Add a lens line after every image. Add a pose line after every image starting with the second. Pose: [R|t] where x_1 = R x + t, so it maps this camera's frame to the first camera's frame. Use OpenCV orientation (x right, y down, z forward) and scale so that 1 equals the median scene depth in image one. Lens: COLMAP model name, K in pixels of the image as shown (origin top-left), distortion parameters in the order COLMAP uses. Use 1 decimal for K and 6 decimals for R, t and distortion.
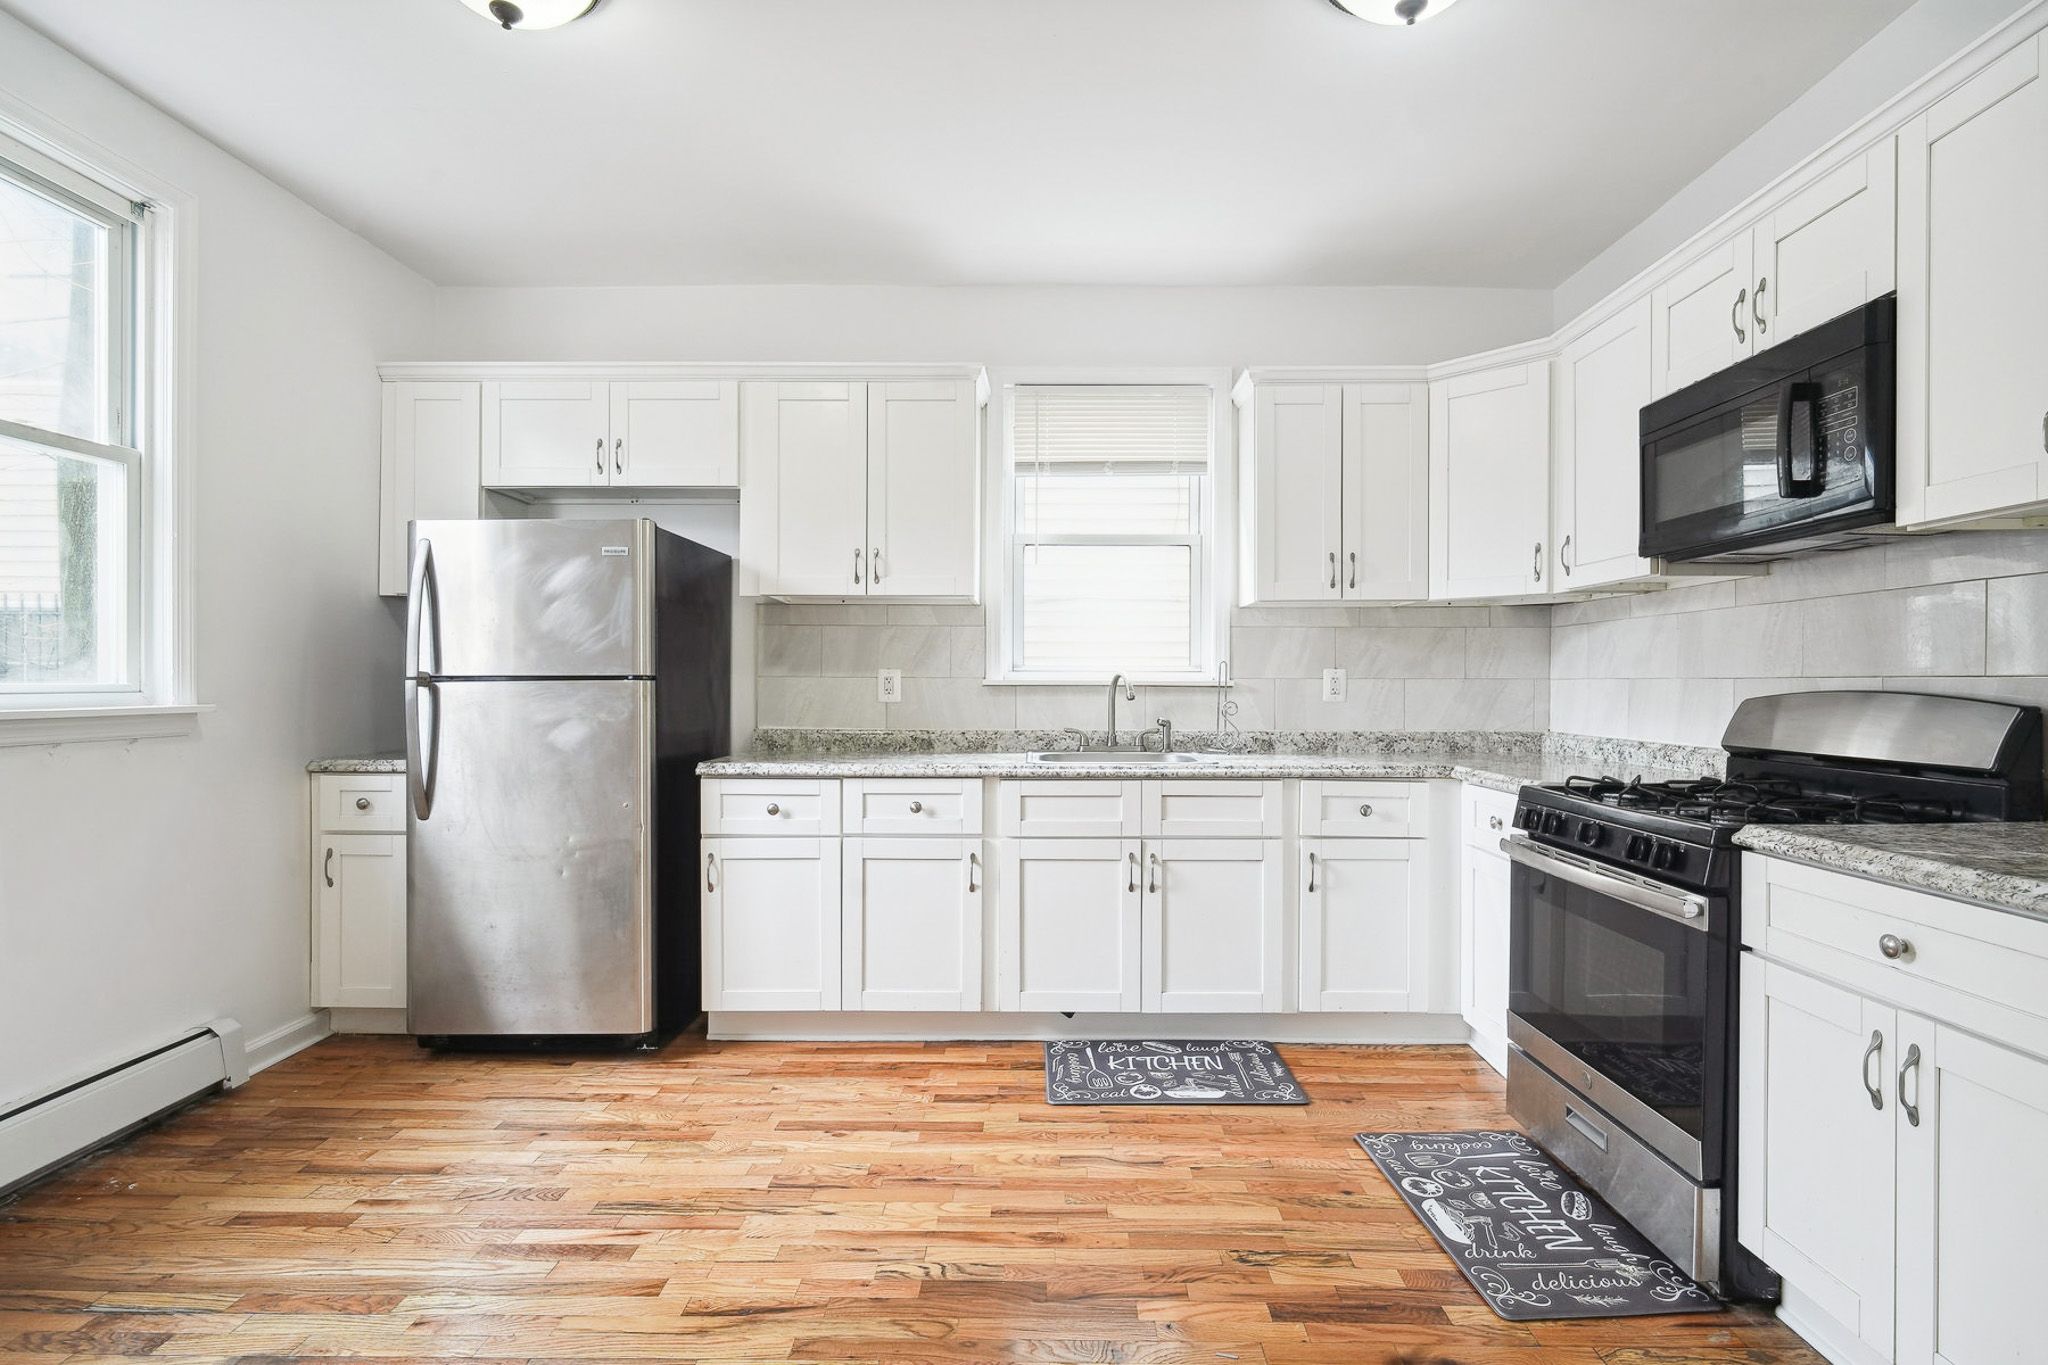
lens RADIAL K [[978.4, 0, 1034.0], [0, 978.4, 688.3], [0, 0, 1]] dist [0.008526, -0.006807]
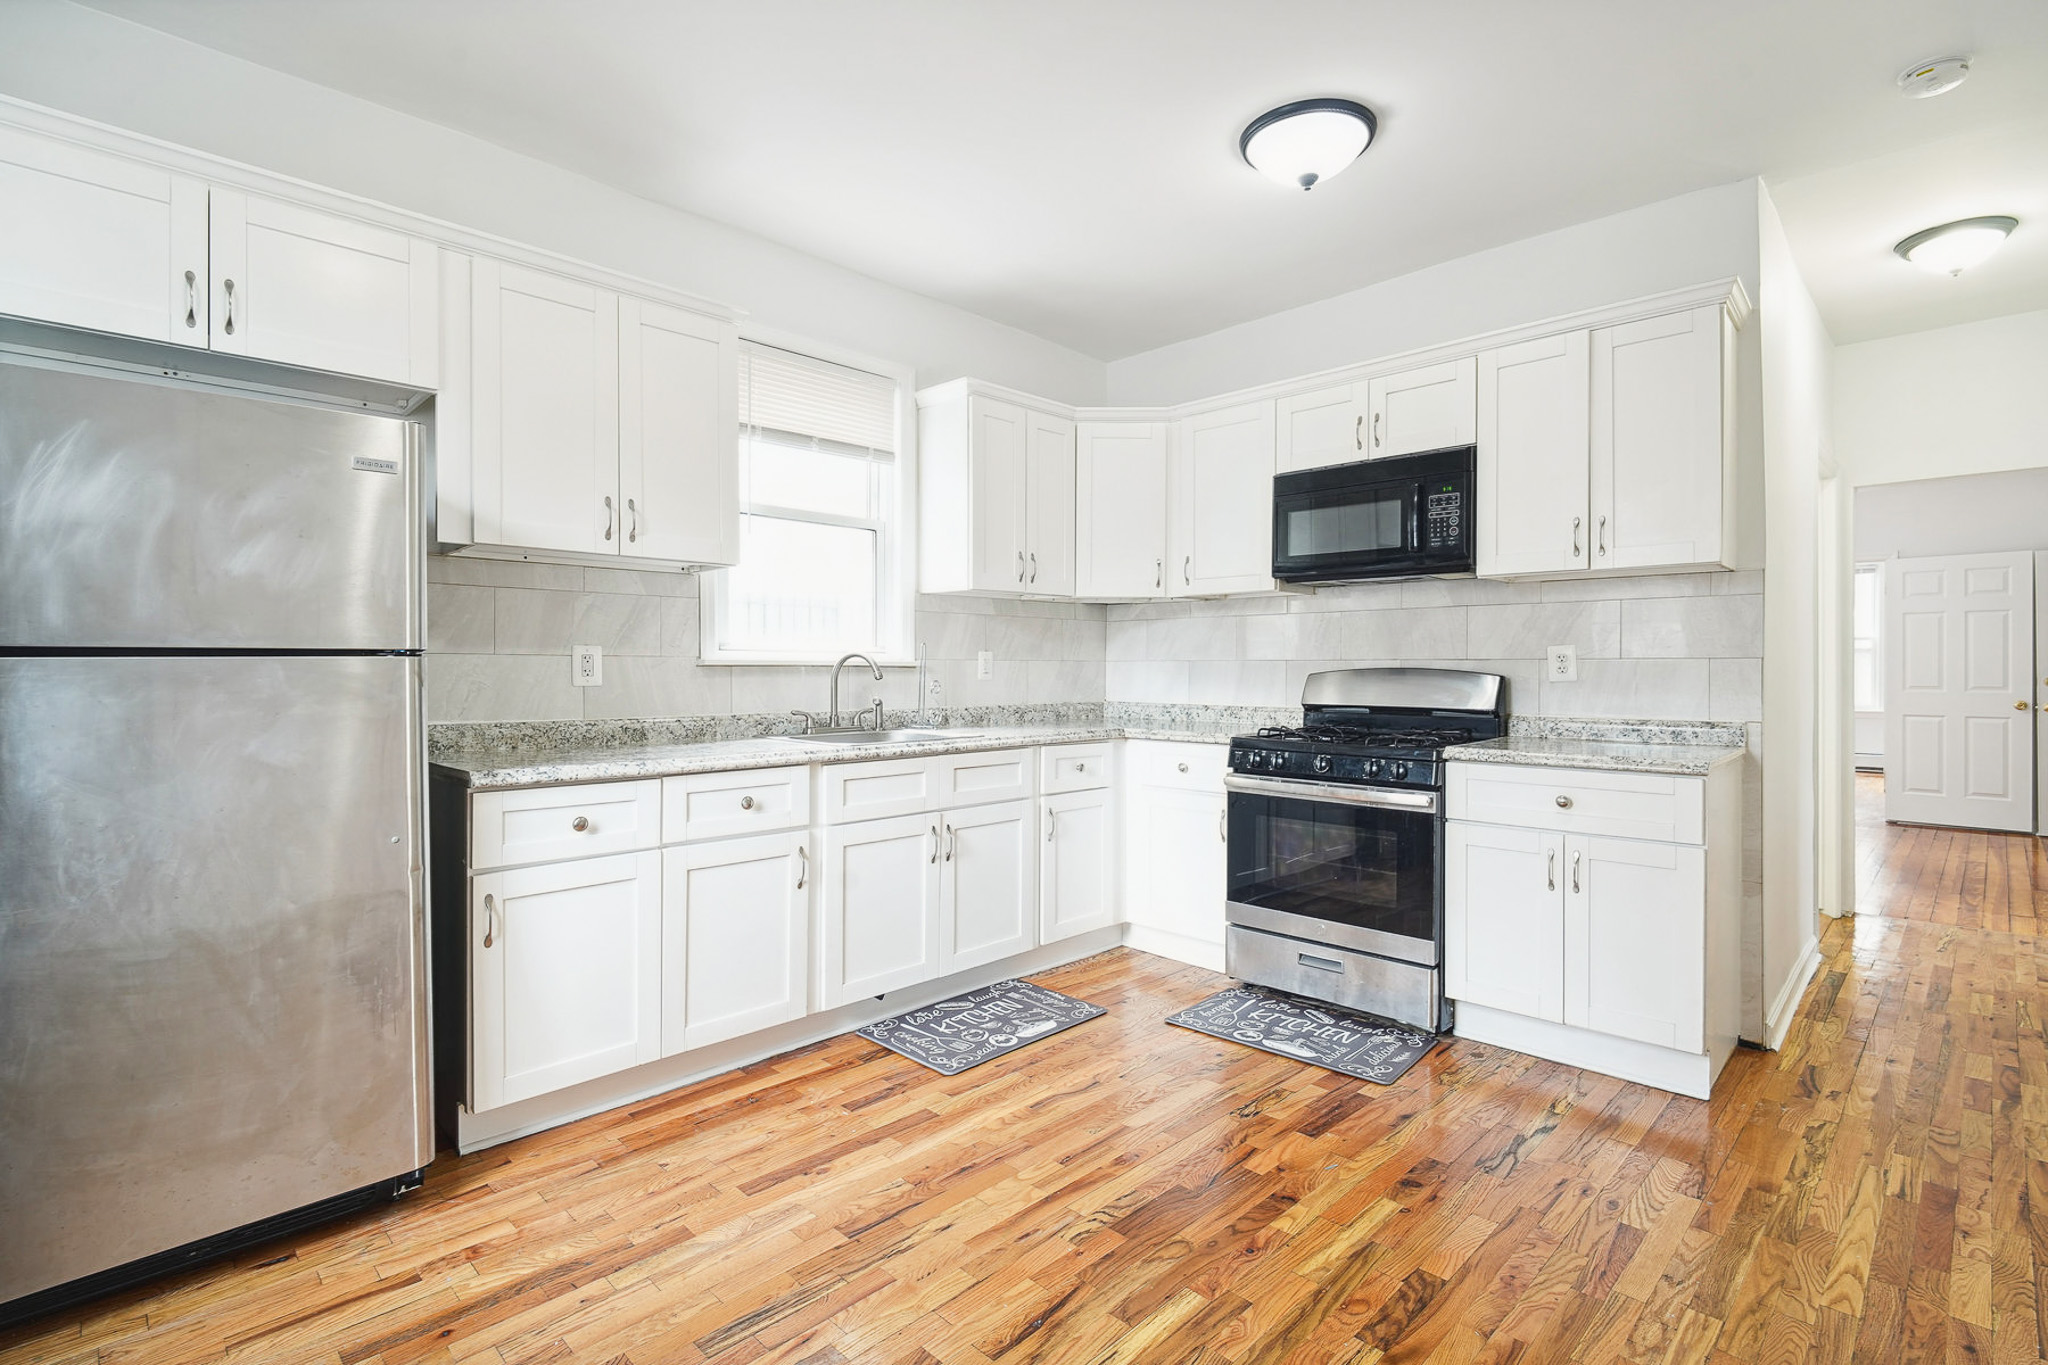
lens RADIAL K [[978.4, 0, 1020.3], [0, 978.4, 670.7], [0, 0, 1]] dist [0.008526, -0.006807]
pose [[0.698728, -0.003270, 0.715380, -0.603468], [0.004131, 0.999991, 0.000537, 0.002974], [-0.715375, 0.002580, 0.698735, 0.214366]]
